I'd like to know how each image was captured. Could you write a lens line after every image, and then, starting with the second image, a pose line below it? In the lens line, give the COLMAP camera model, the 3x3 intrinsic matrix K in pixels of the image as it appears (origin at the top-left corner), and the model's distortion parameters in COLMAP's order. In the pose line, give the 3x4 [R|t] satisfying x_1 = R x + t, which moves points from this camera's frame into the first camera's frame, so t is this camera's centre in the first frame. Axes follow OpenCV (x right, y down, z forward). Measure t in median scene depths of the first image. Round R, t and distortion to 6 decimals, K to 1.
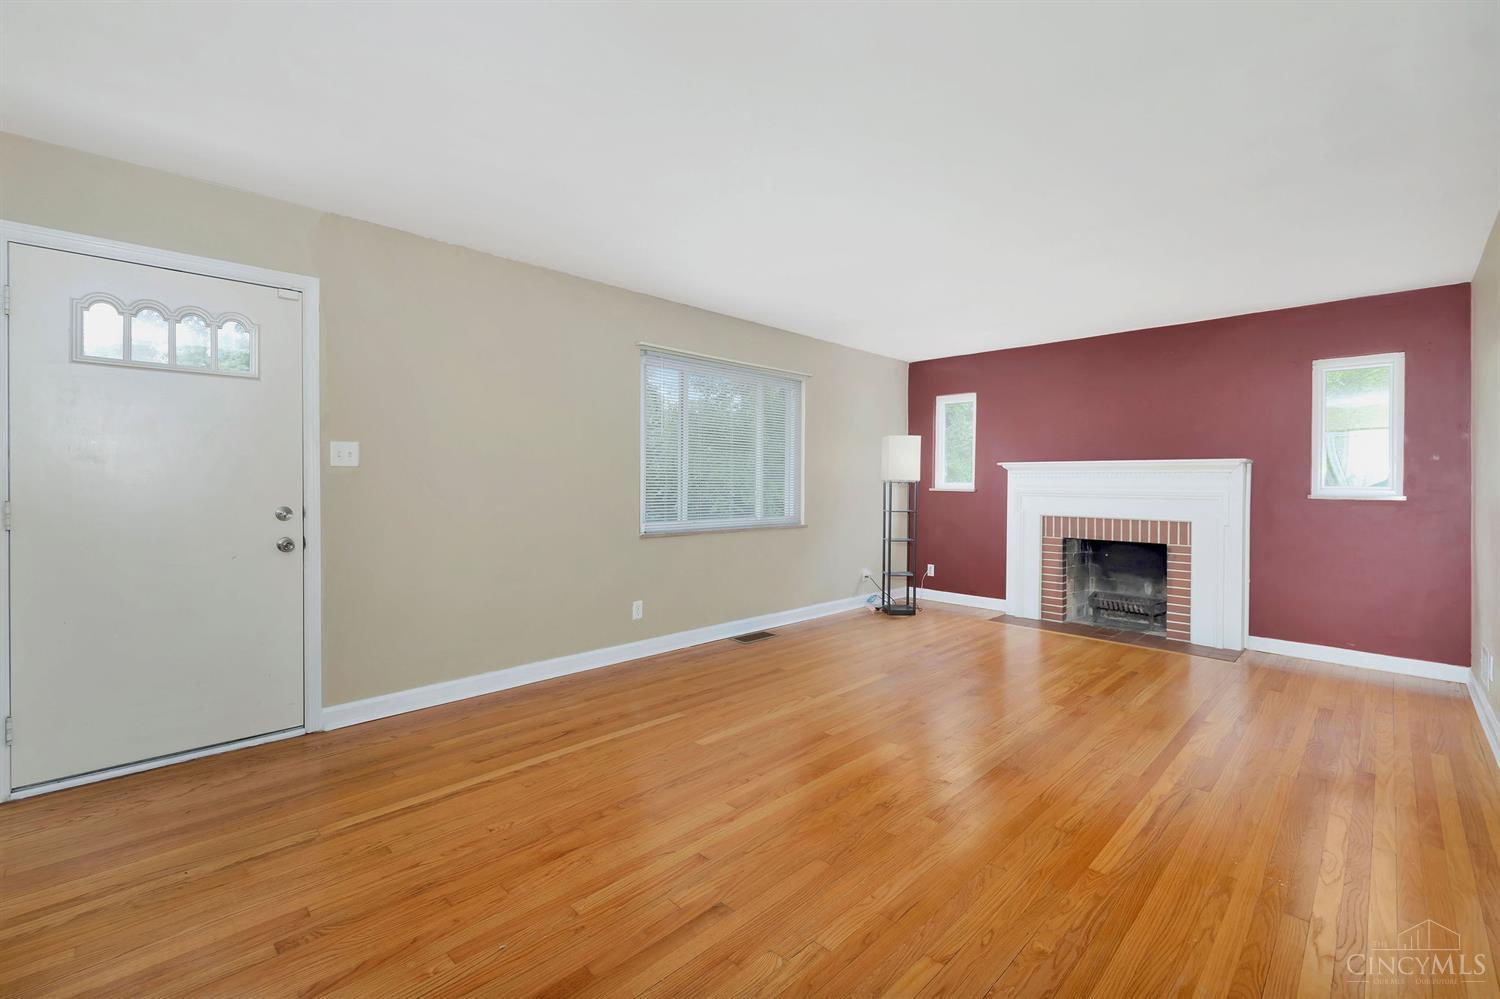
lens RADIAL K [[650.3, 0, 748.1], [0, 650.3, 487.2], [0, 0, 1]] dist [-0.000196, -0.000413]
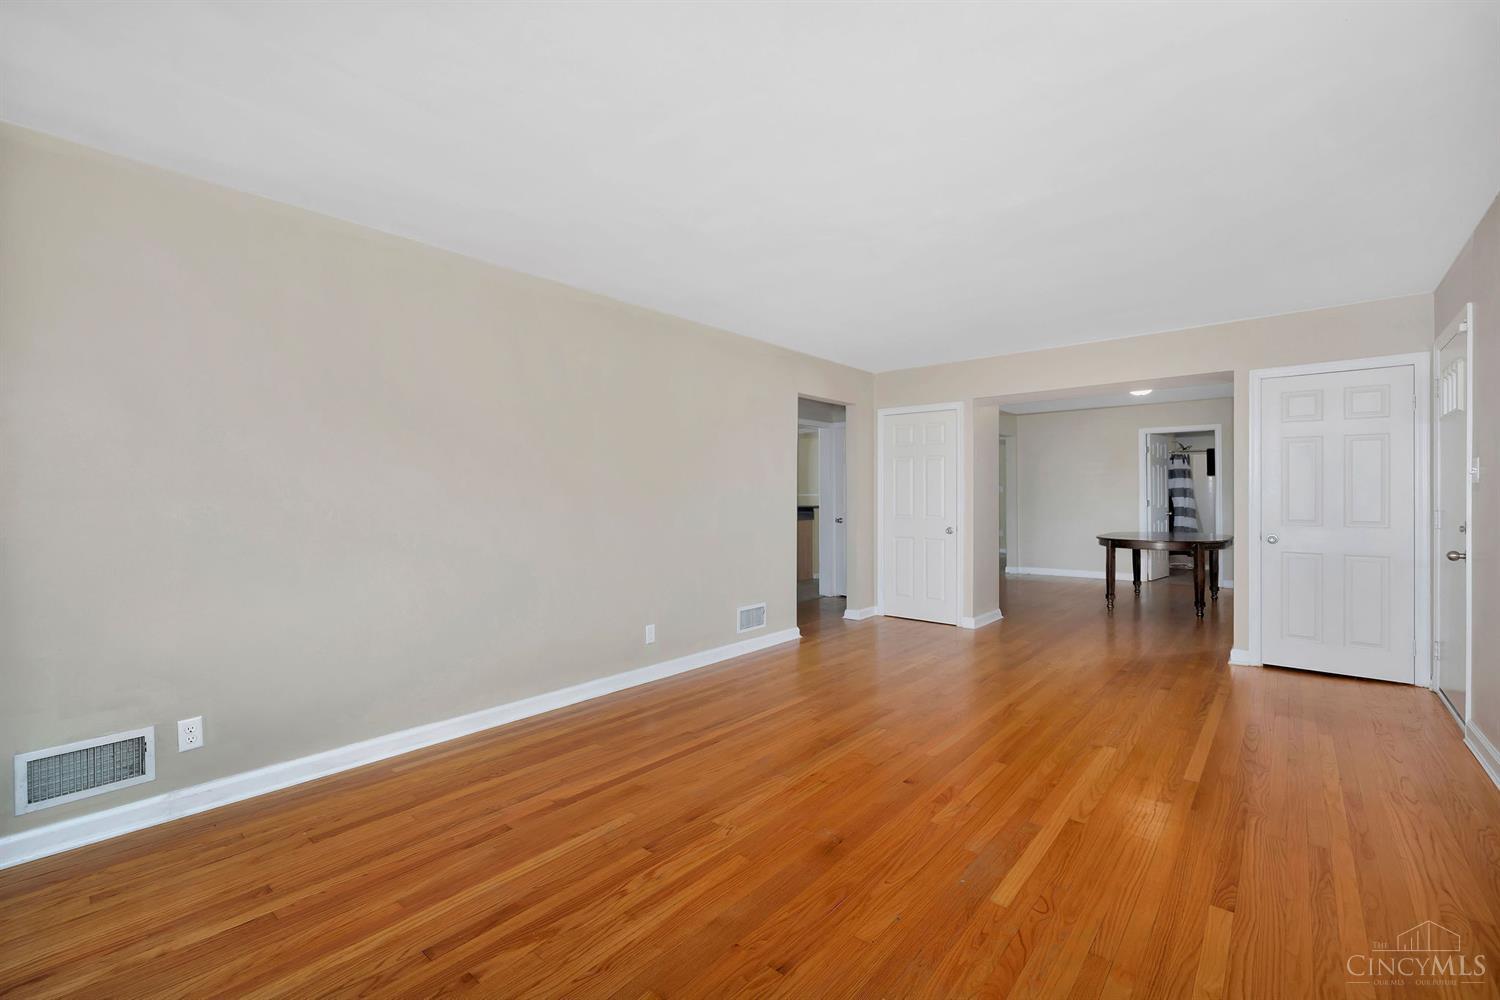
lens RADIAL K [[650.3, 0, 748.1], [0, 650.3, 487.7], [0, 0, 1]] dist [-0.000196, -0.000413]
pose [[-0.995125, -0.005940, -0.098447, 0.340032], [-0.005401, 0.999969, -0.005740, -0.008670], [0.098478, -0.005181, -0.995126, 1.114280]]
